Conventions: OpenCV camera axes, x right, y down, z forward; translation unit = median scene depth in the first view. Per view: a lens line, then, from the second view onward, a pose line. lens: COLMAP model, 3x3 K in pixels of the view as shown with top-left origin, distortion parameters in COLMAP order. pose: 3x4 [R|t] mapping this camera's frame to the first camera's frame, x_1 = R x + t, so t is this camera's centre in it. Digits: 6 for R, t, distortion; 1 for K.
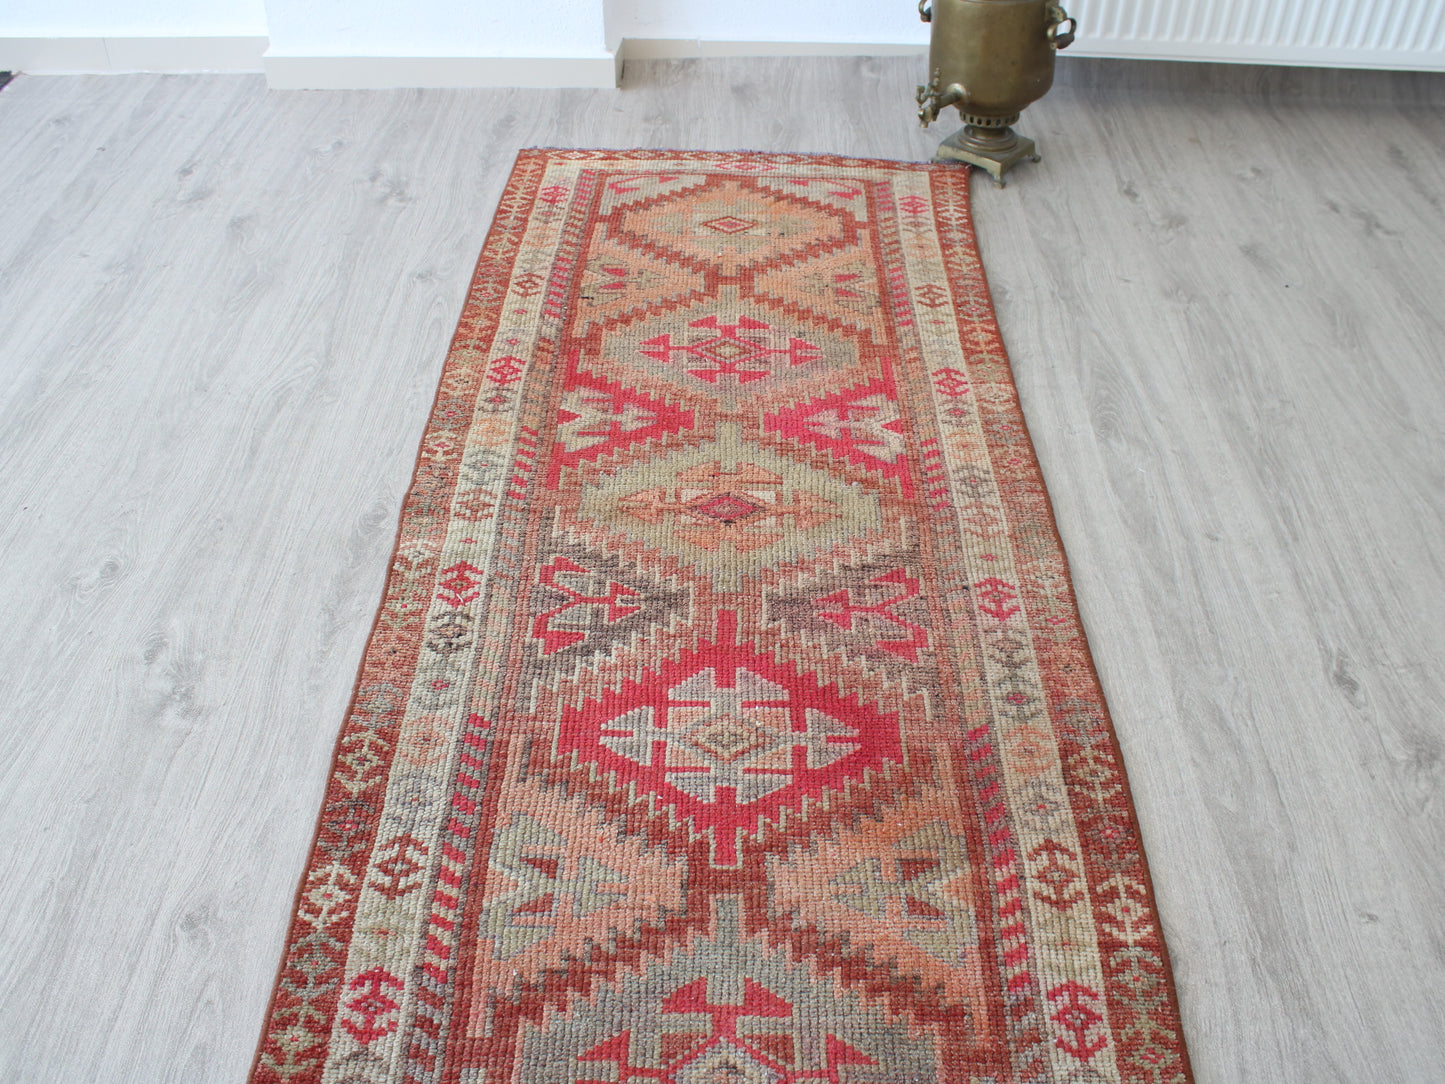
lens RADIAL K [[1359.5, 0, 727.9], [0, 1359.5, 527.5], [0, 0, 1]] dist [-0.171613, 0.154284]
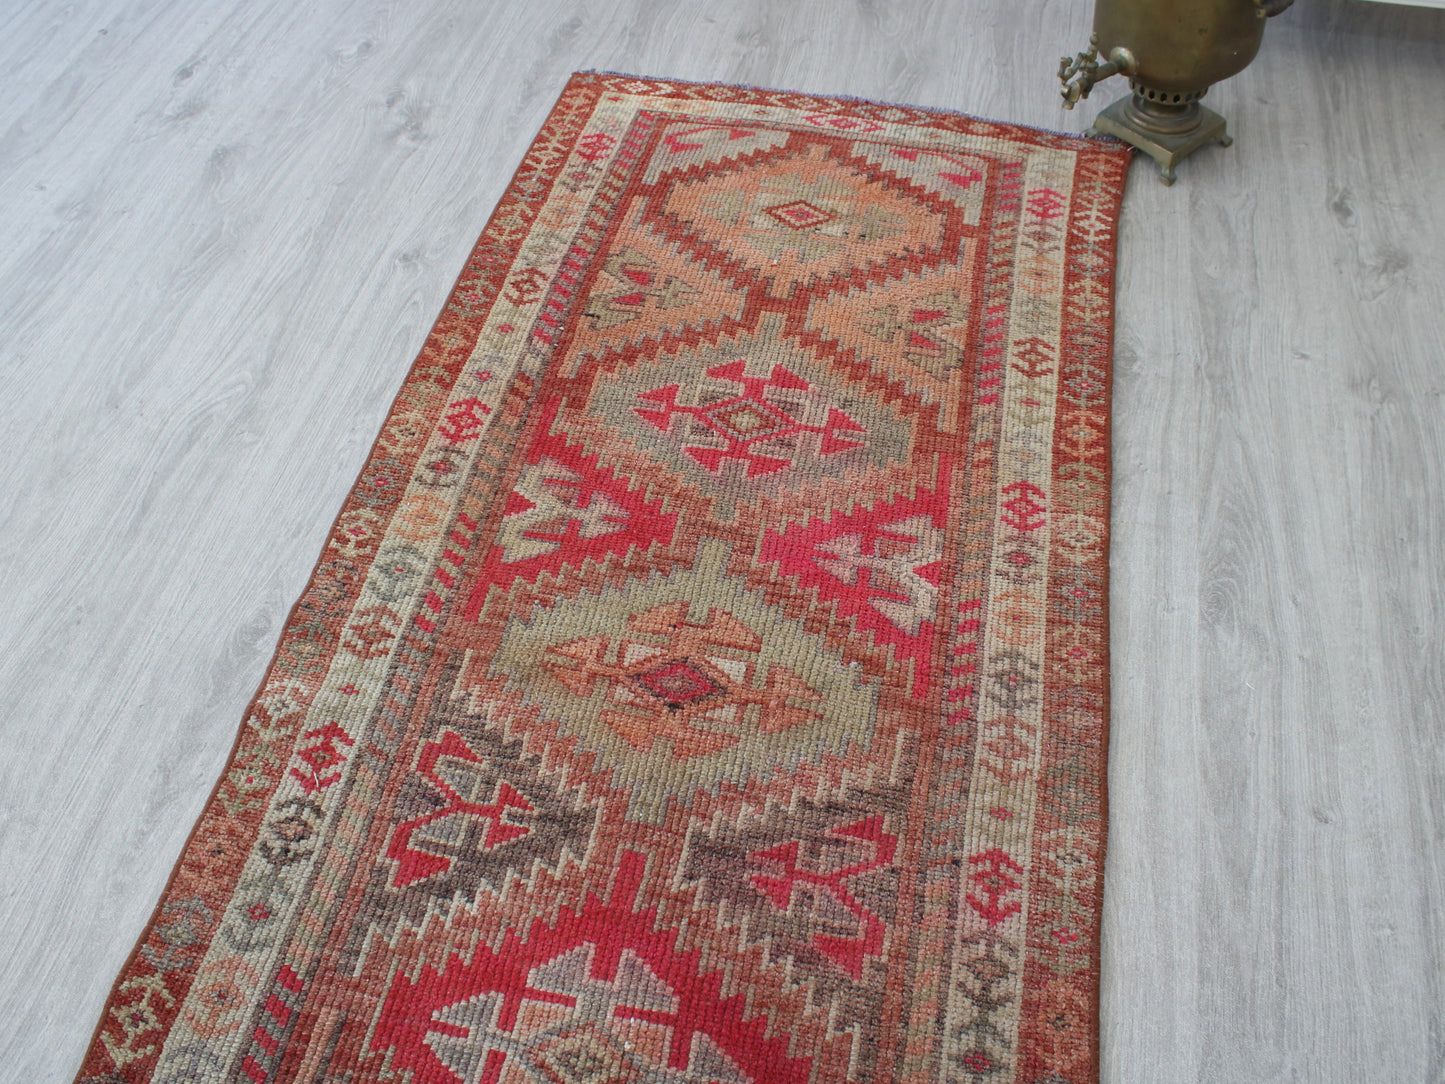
lens RADIAL K [[1359.5, 0, 727.9], [0, 1359.5, 527.5], [0, 0, 1]] dist [-0.171613, 0.154284]
pose [[0.981853, 0.127294, -0.140572, 0.106178], [-0.101766, 0.979142, 0.175856, -0.204365], [0.160025, -0.158360, 0.974328, 0.228795]]
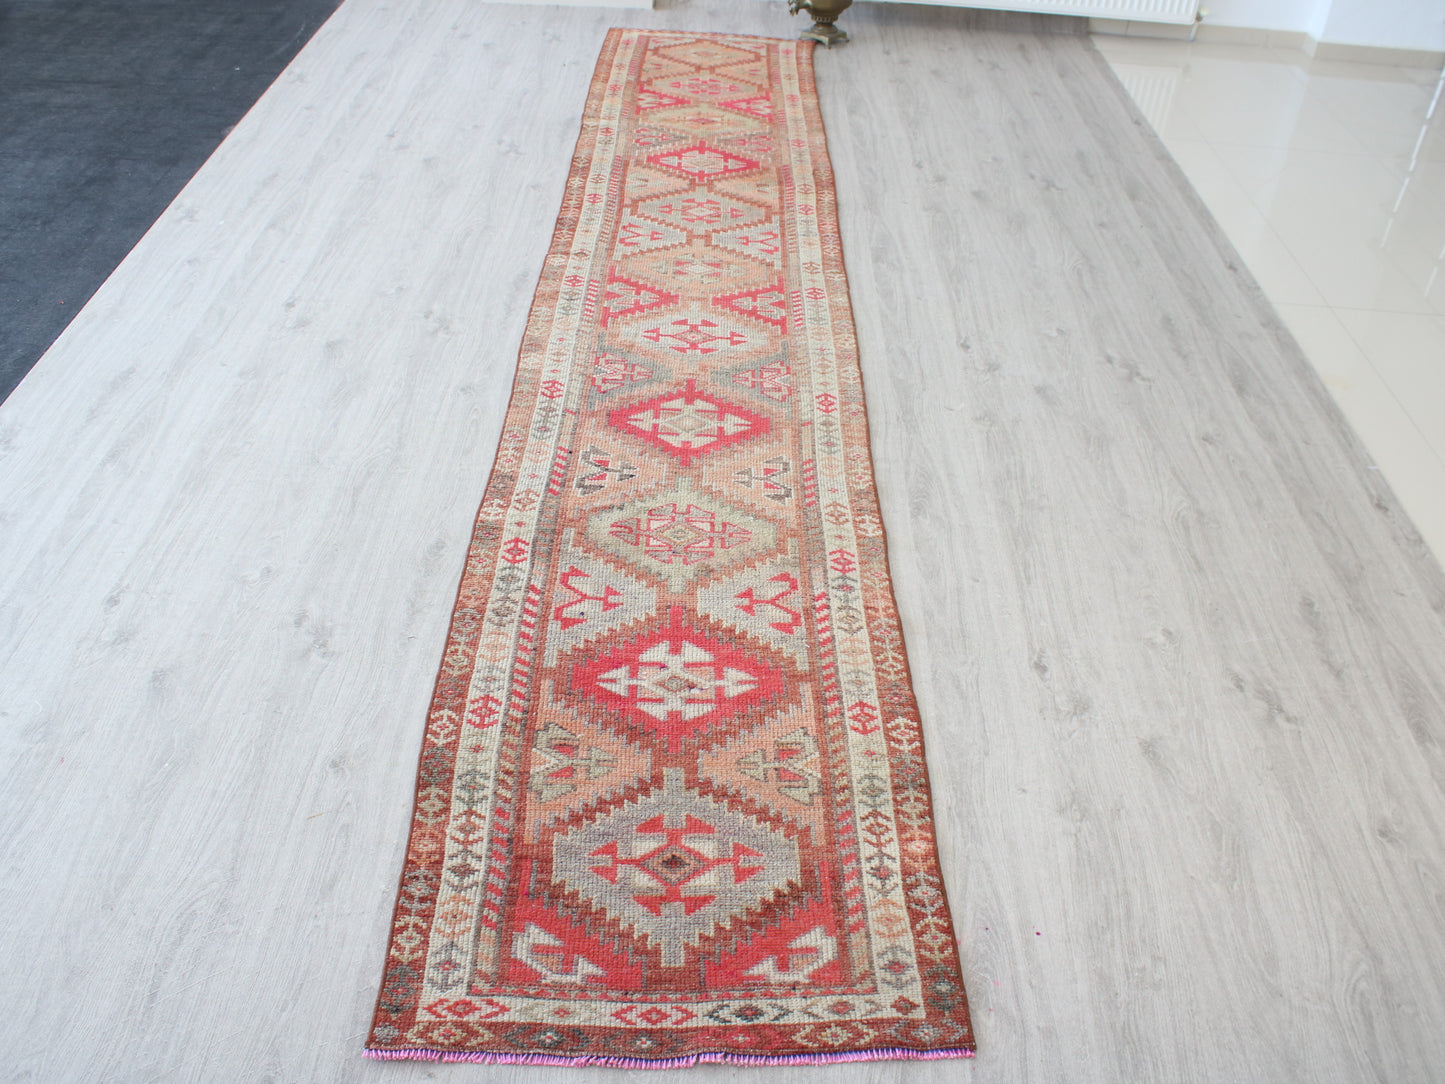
lens RADIAL K [[1359.5, 0, 727.9], [0, 1359.5, 527.5], [0, 0, 1]] dist [-0.171613, 0.154284]
pose [[0.999105, 0.029021, 0.030773, -0.008210], [-0.026906, 0.997387, -0.067046, 0.828749], [-0.032639, 0.066158, 0.997275, -1.373135]]
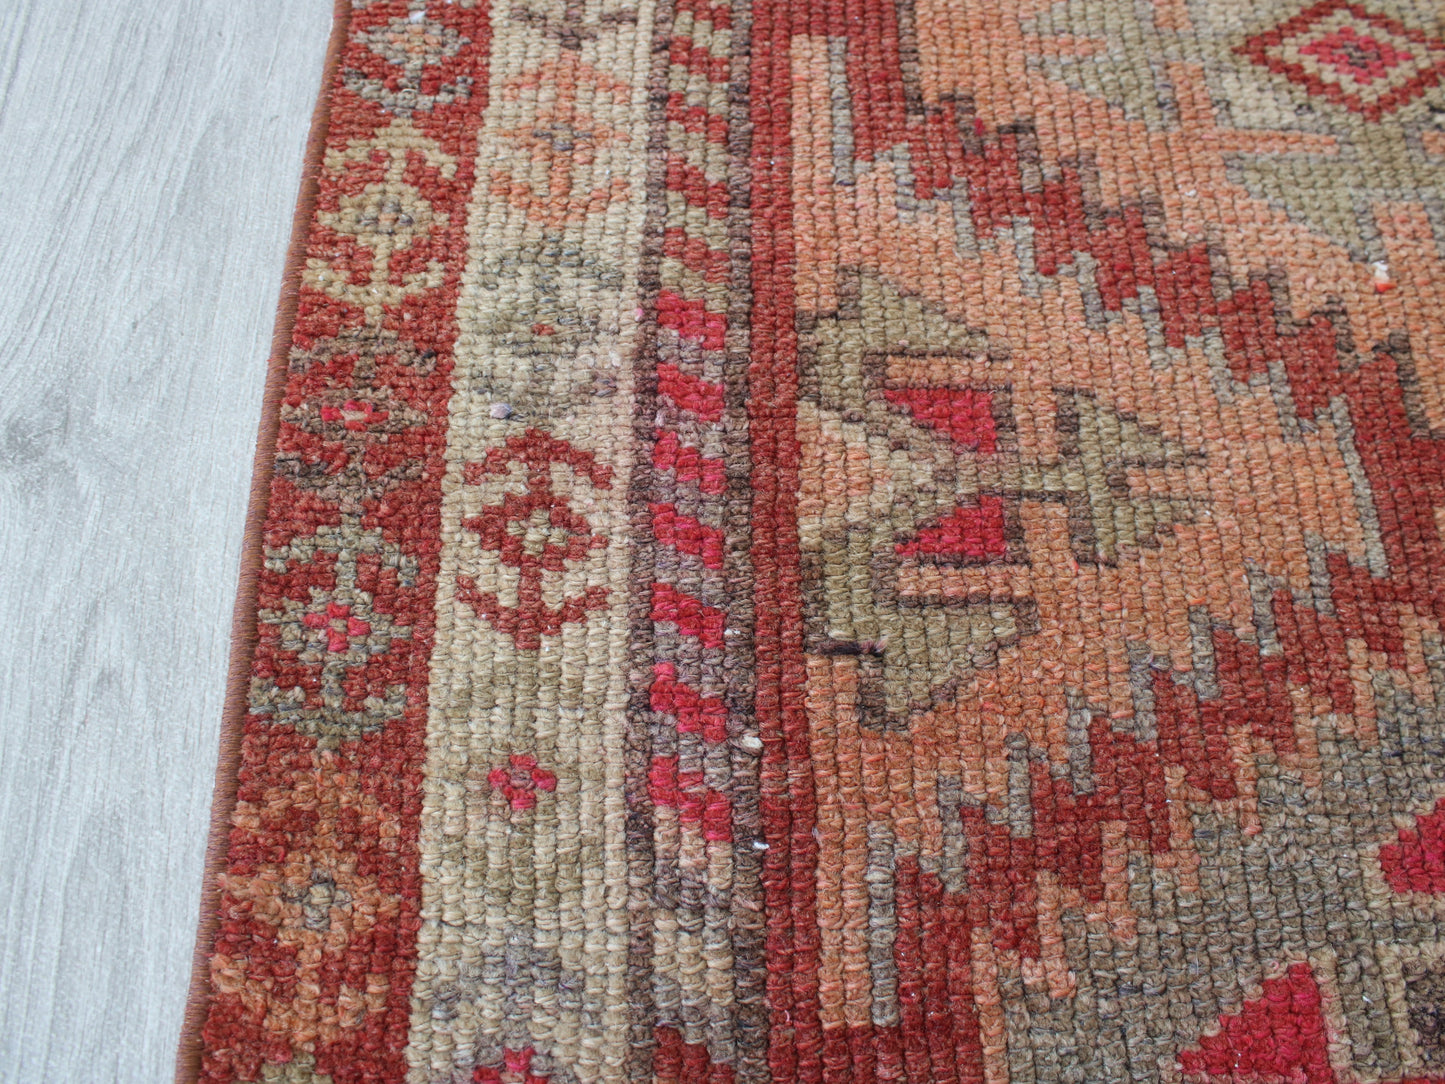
lens RADIAL K [[1342.2, 0, 728.4], [0, 1342.2, 528.0], [0, 0, 1]] dist [-0.174855, 0.156877]
pose [[0.999455, -0.020359, 0.025971, -0.132081], [0.006781, 0.896913, 0.442156, -0.284429], [-0.032296, -0.441739, 0.896562, 0.869107]]
